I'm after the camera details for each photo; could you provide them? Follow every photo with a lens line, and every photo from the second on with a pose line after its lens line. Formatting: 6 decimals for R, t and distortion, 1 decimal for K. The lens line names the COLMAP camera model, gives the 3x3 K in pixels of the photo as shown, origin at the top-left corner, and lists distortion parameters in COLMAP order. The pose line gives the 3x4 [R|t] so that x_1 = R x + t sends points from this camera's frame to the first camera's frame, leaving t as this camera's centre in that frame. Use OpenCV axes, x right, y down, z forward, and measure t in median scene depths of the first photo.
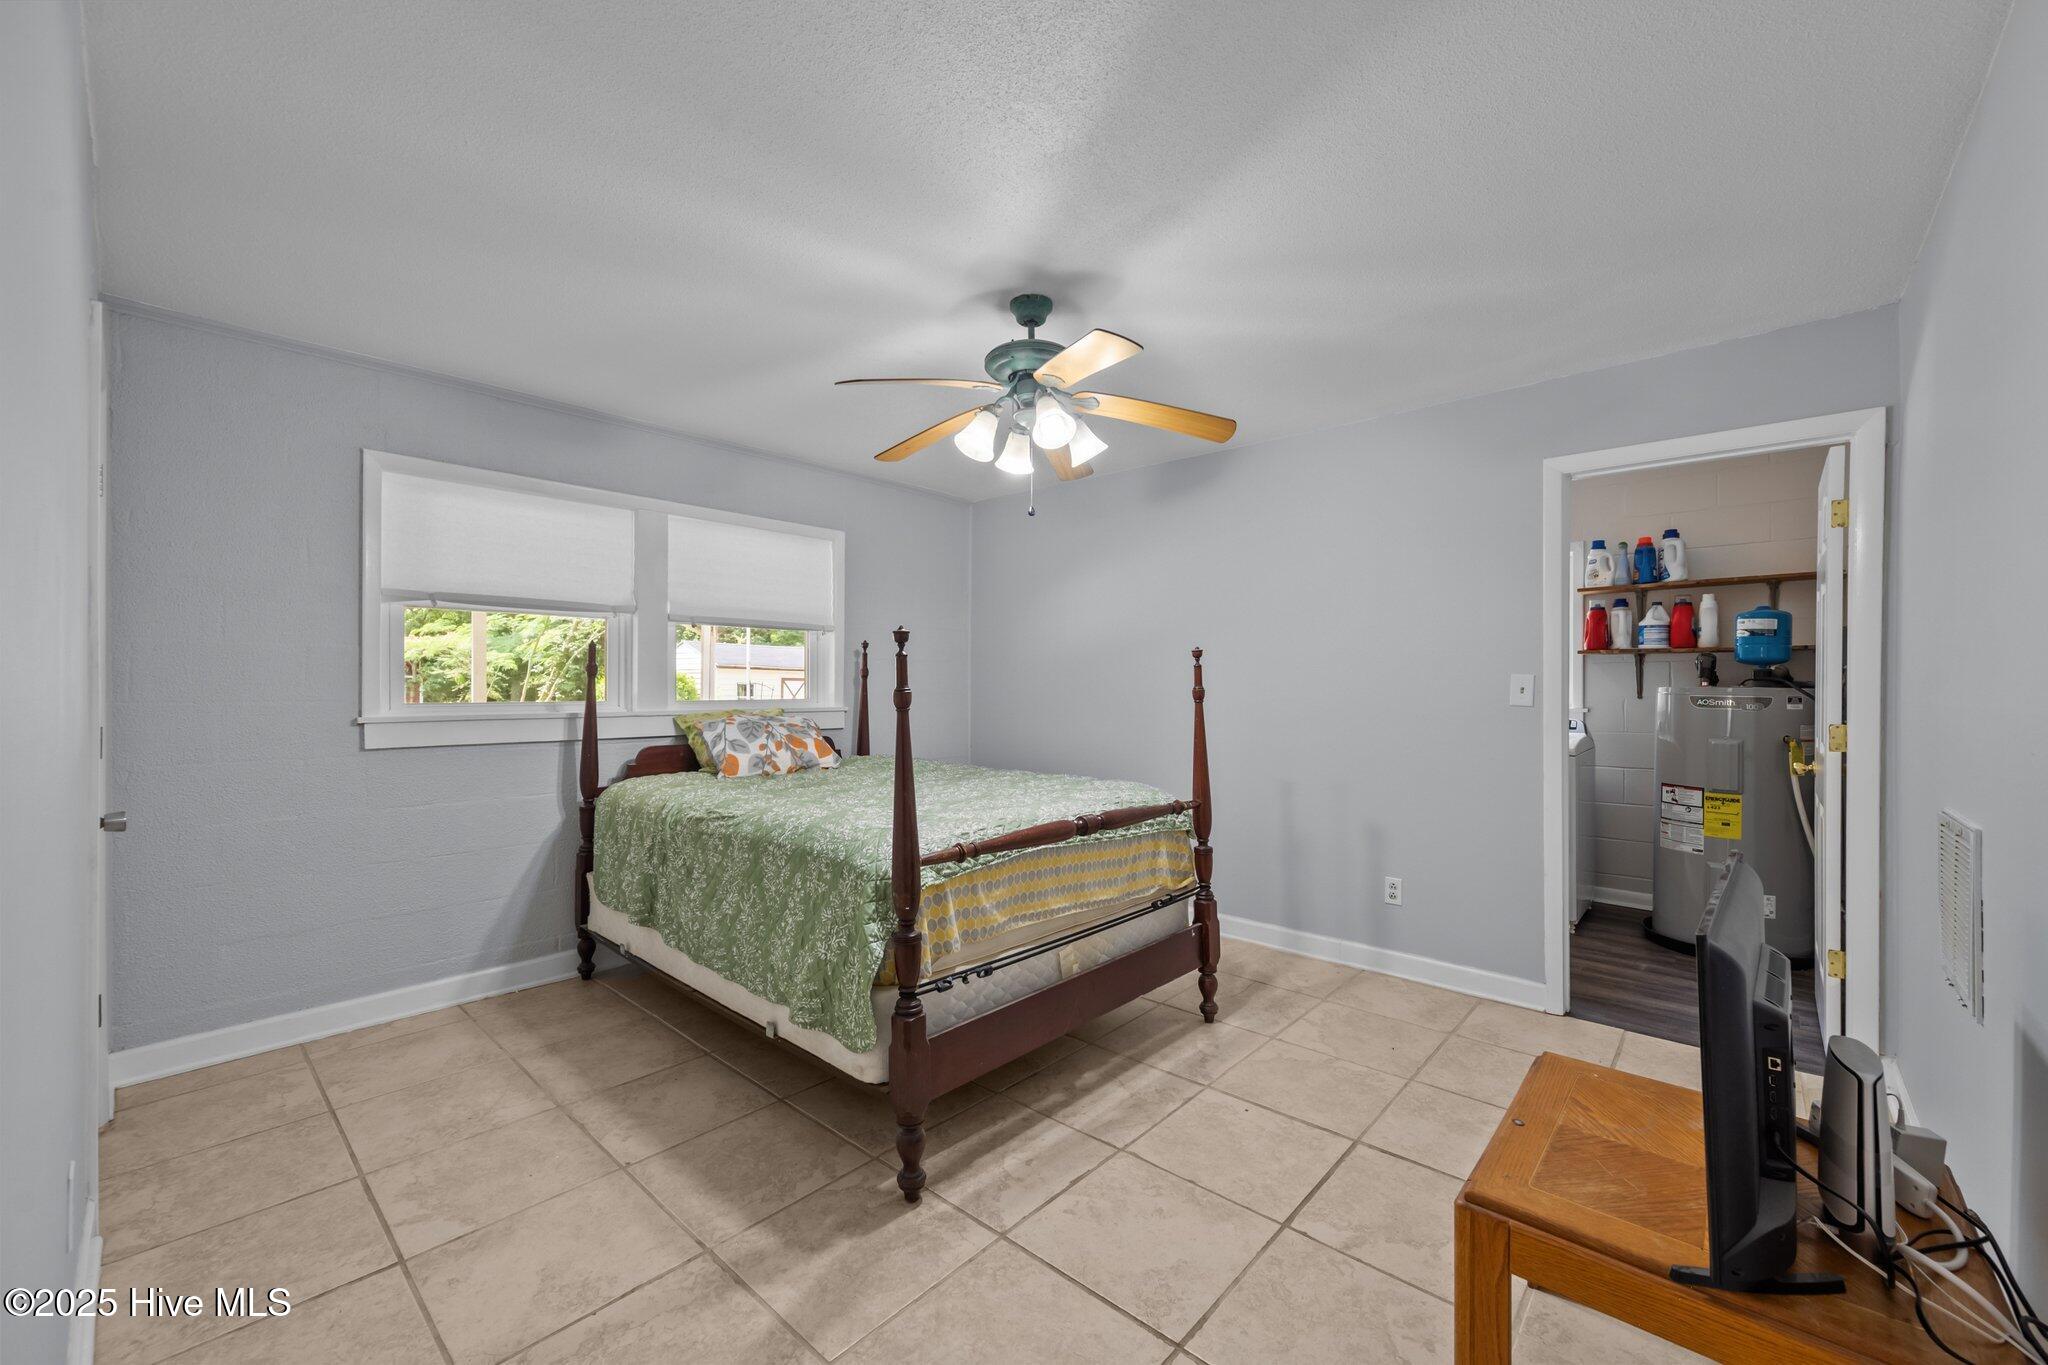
lens RADIAL K [[812.0, 0, 1033.5], [0, 812.0, 688.1], [0, 0, 1]] dist [0.000754, 0.000133]
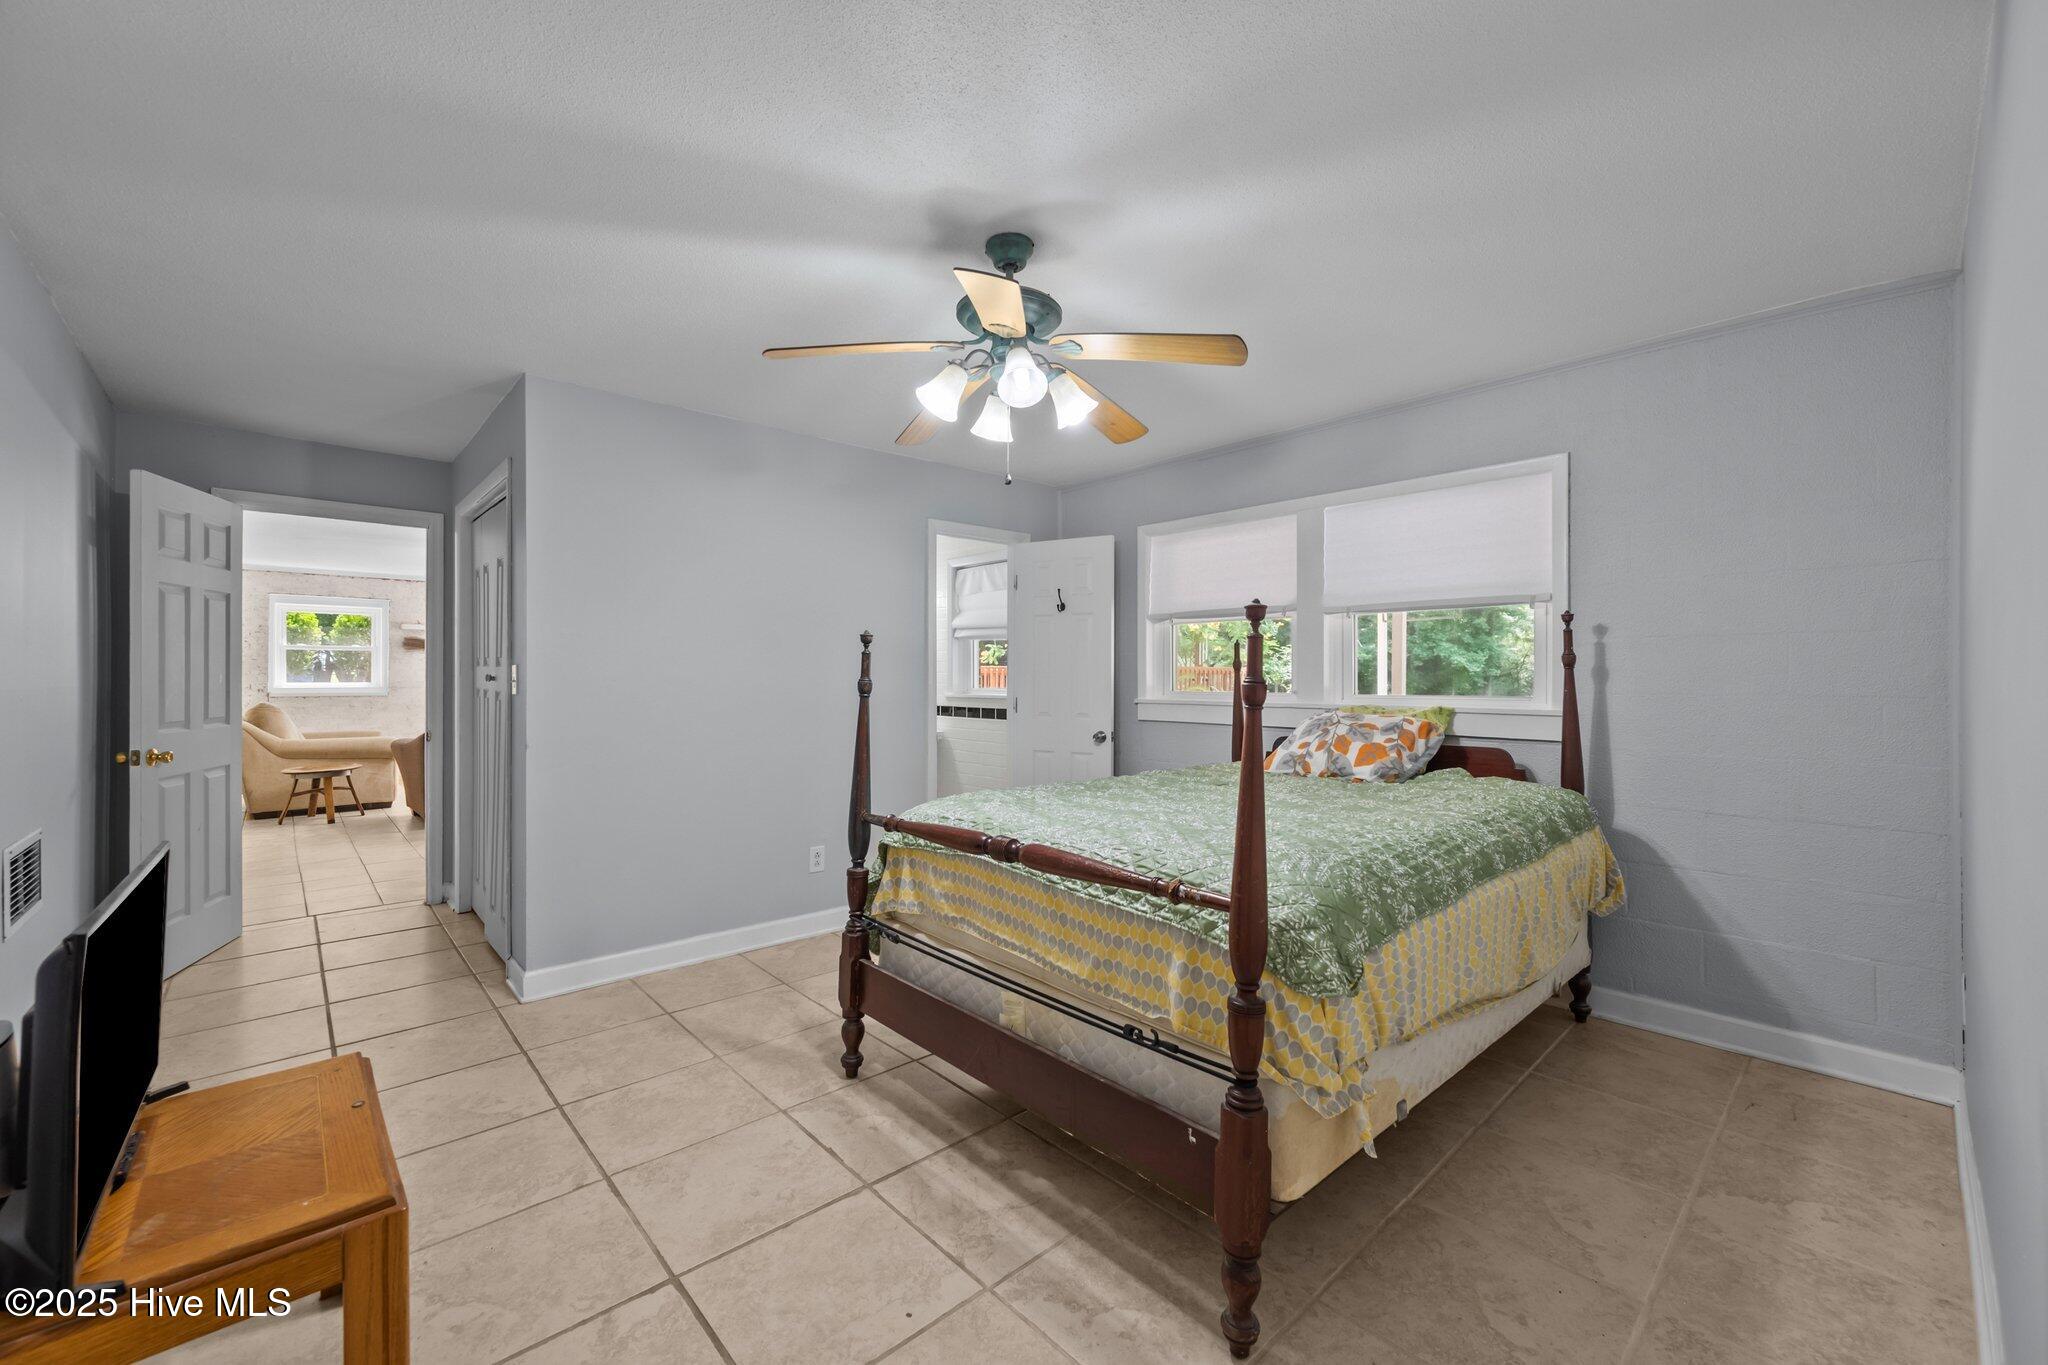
lens RADIAL K [[807.0, 0, 1020.8], [0, 807.0, 677.3], [0, 0, 1]] dist [-0.001416, -0.000274]
pose [[-0.099314, -0.001708, -0.995055, 0.873245], [-0.005614, 0.999984, -0.001156, -0.002181], [0.995040, 0.005472, -0.099322, 1.105620]]
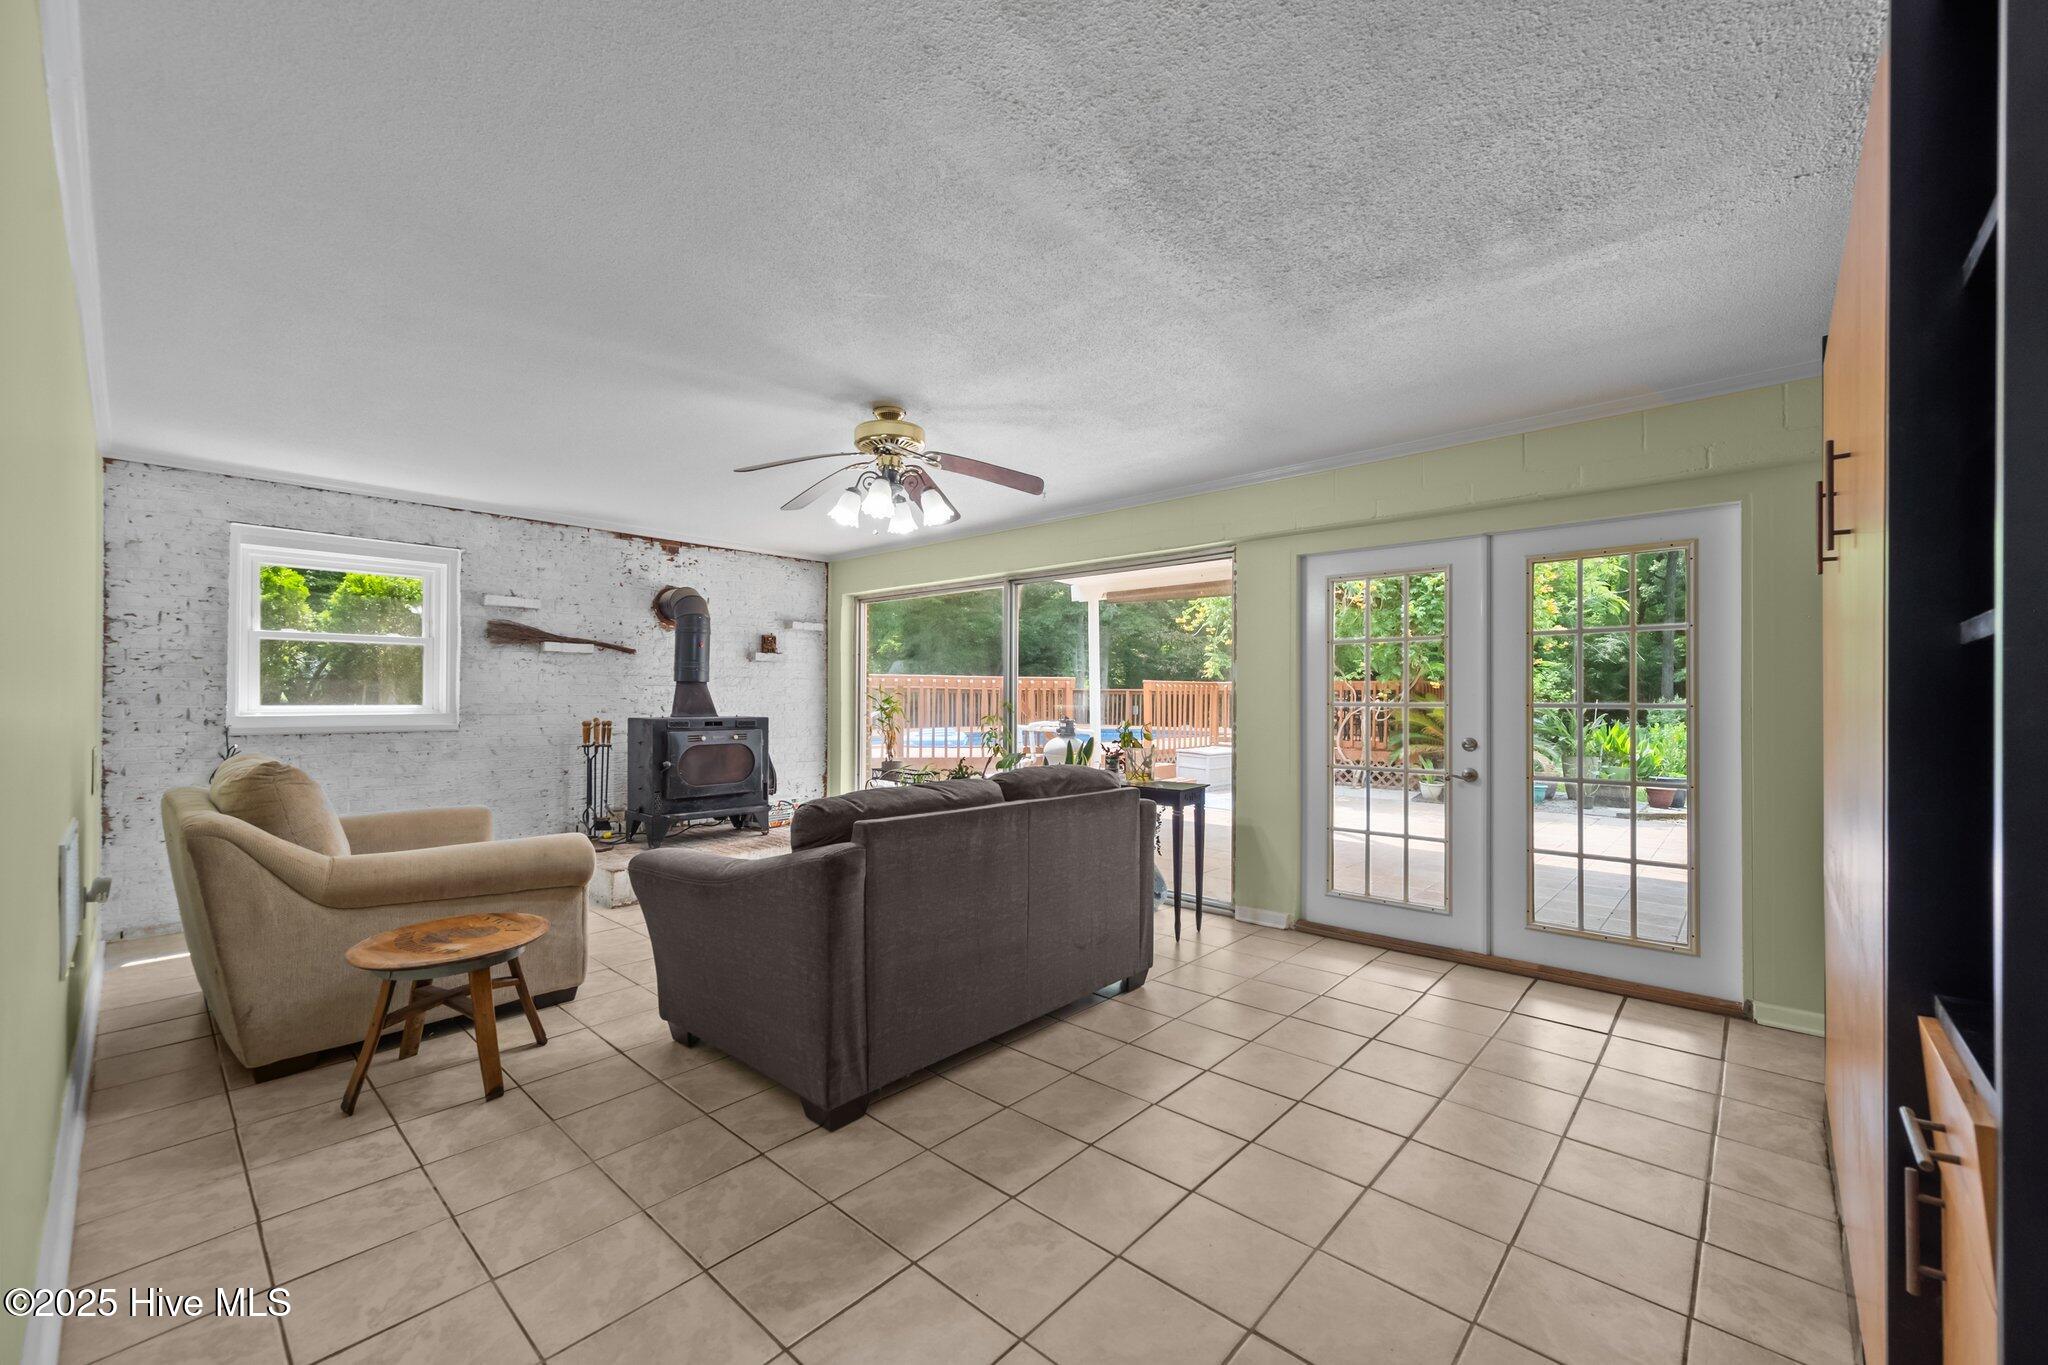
lens RADIAL K [[812.0, 0, 1033.5], [0, 812.0, 688.1], [0, 0, 1]] dist [0.000754, 0.000133]
pose [[0.000520, -0.001912, -0.999998, 0.793723], [-0.007292, 0.999972, -0.001915, -0.002837], [0.999973, 0.007293, 0.000506, 1.001176]]
